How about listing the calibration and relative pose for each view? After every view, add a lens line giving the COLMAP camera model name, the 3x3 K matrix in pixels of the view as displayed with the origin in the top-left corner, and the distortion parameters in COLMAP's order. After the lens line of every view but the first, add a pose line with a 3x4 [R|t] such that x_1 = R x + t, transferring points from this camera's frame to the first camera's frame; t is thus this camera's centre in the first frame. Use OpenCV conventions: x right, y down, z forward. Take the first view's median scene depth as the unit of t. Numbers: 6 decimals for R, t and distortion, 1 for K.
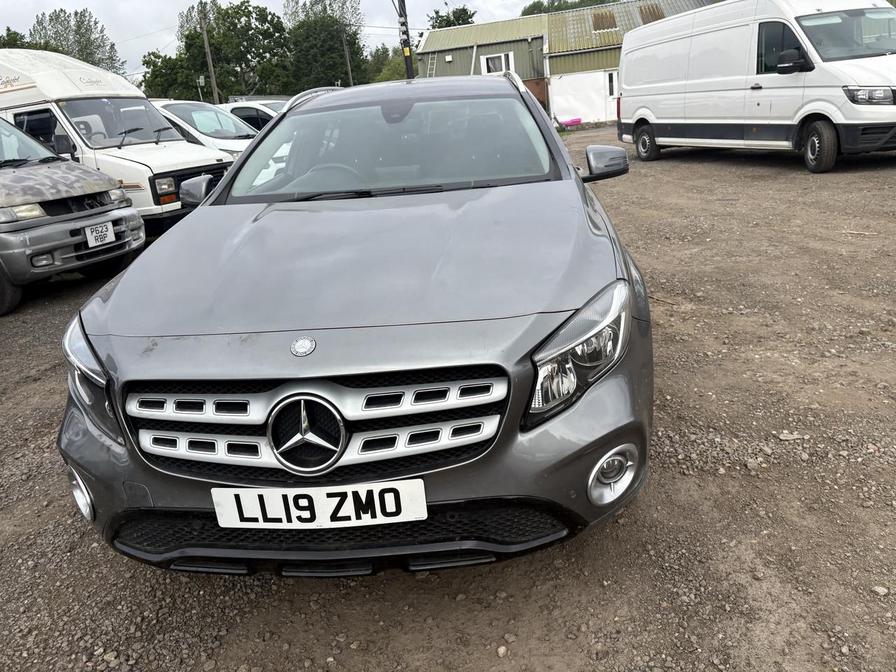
lens RADIAL K [[703.2, 0, 437.3], [0, 703.2, 332.1], [0, 0, 1]] dist [0.078780, -0.100887]
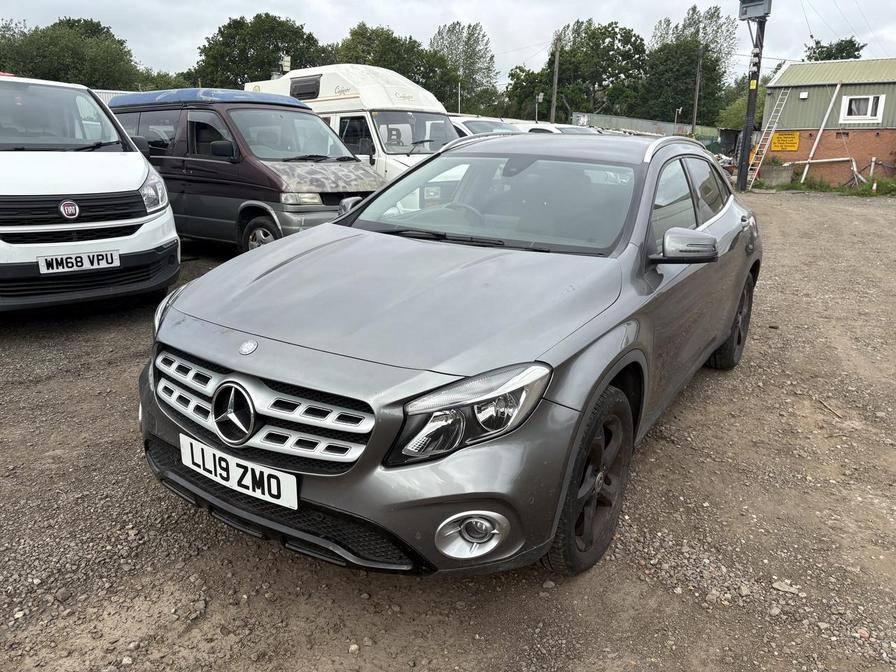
lens RADIAL K [[703.2, 0, 437.3], [0, 703.2, 332.1], [0, 0, 1]] dist [0.078780, -0.100887]
pose [[0.867603, 0.236004, -0.437685, 0.216426], [-0.242240, 0.969286, 0.042467, -0.047056], [0.434264, 0.069180, 0.898125, -0.003708]]
